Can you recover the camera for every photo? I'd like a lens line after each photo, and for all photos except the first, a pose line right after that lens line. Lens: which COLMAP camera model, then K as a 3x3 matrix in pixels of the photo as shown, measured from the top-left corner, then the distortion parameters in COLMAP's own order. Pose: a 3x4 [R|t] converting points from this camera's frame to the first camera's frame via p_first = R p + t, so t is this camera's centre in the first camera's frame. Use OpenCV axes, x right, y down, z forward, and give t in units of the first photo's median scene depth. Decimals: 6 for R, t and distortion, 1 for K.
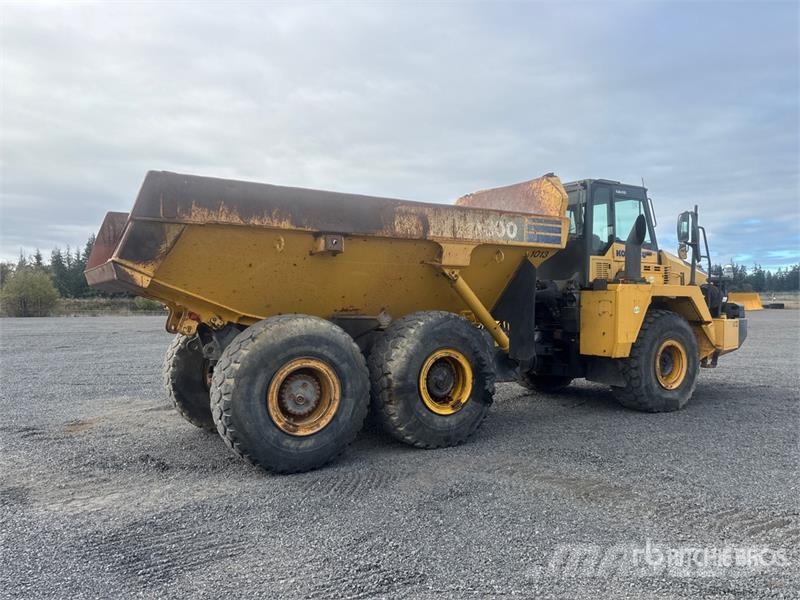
lens RADIAL K [[601.6, 0, 400.0], [0, 601.6, 300.0], [0, 0, 1]] dist [0.083775, -0.132176]
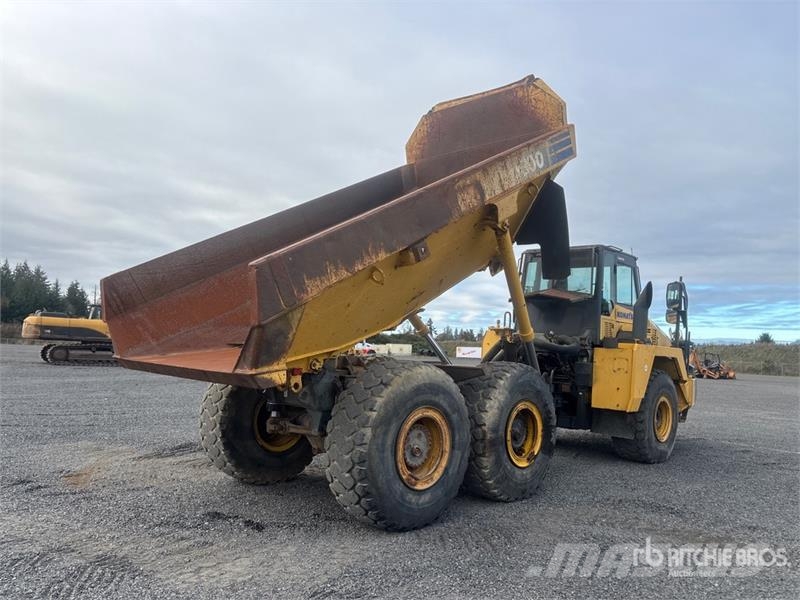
lens RADIAL K [[604.9, 0, 401.6], [0, 604.9, 304.9], [0, 0, 1]] dist [0.056398, -0.077435]
pose [[0.967805, 0.068162, 0.242298, -0.392886], [-0.052825, 0.996200, -0.069250, 0.002462], [-0.246097, 0.054221, 0.967727, 0.061701]]
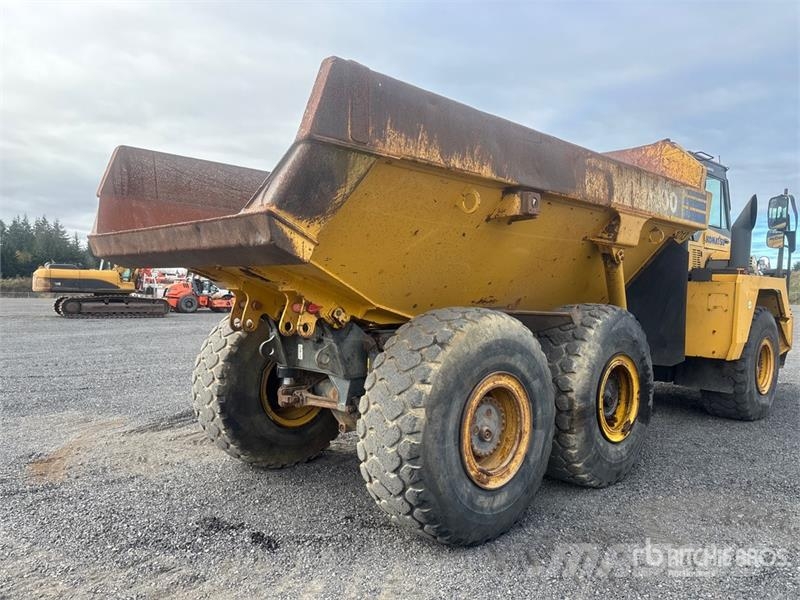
lens RADIAL K [[608.9, 0, 390.8], [0, 608.9, 302.8], [0, 0, 1]] dist [0.015972, 0.000351]
pose [[0.979158, 0.015169, 0.202533, -0.369415], [-0.020448, 0.999503, 0.024001, 0.003594], [-0.202069, -0.027642, 0.978981, 0.324768]]
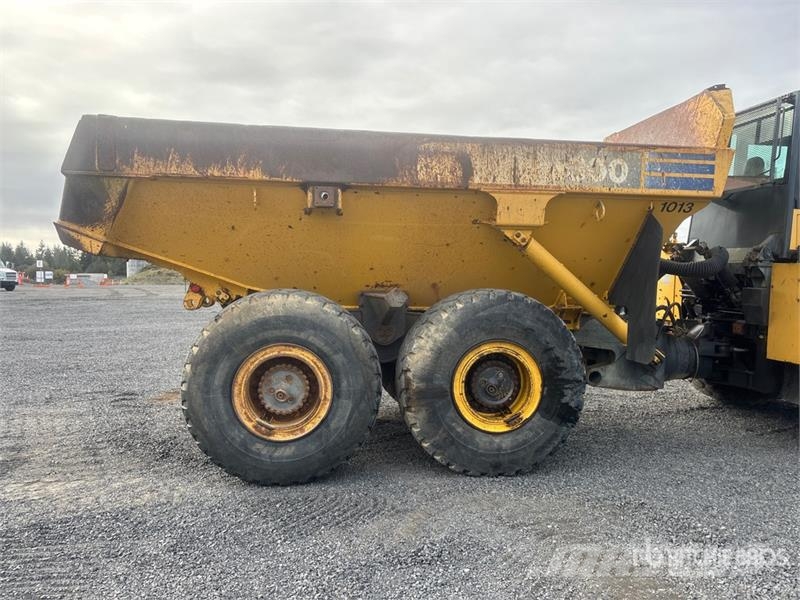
lens RADIAL K [[604.9, 0, 401.6], [0, 604.9, 304.9], [0, 0, 1]] dist [0.056398, -0.077435]
pose [[0.912500, 0.033846, -0.407673, 0.272895], [-0.013228, 0.998492, 0.053288, -0.000025], [0.408862, -0.043233, 0.911572, 0.305766]]
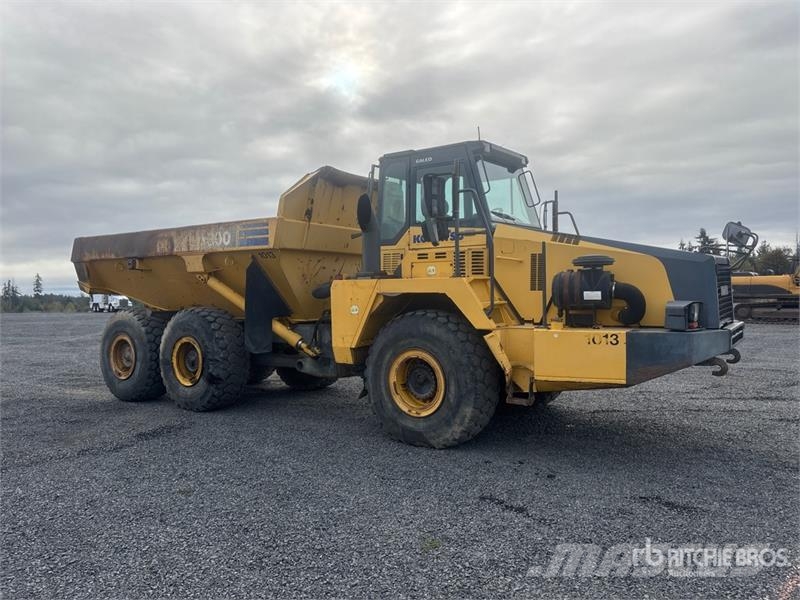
lens RADIAL K [[604.9, 0, 401.6], [0, 604.9, 304.9], [0, 0, 1]] dist [0.056398, -0.077435]
pose [[0.392993, 0.016515, -0.919393, 1.534627], [0.013372, 0.999630, 0.023672, -0.012868], [0.919444, -0.021597, 0.392627, 0.940172]]
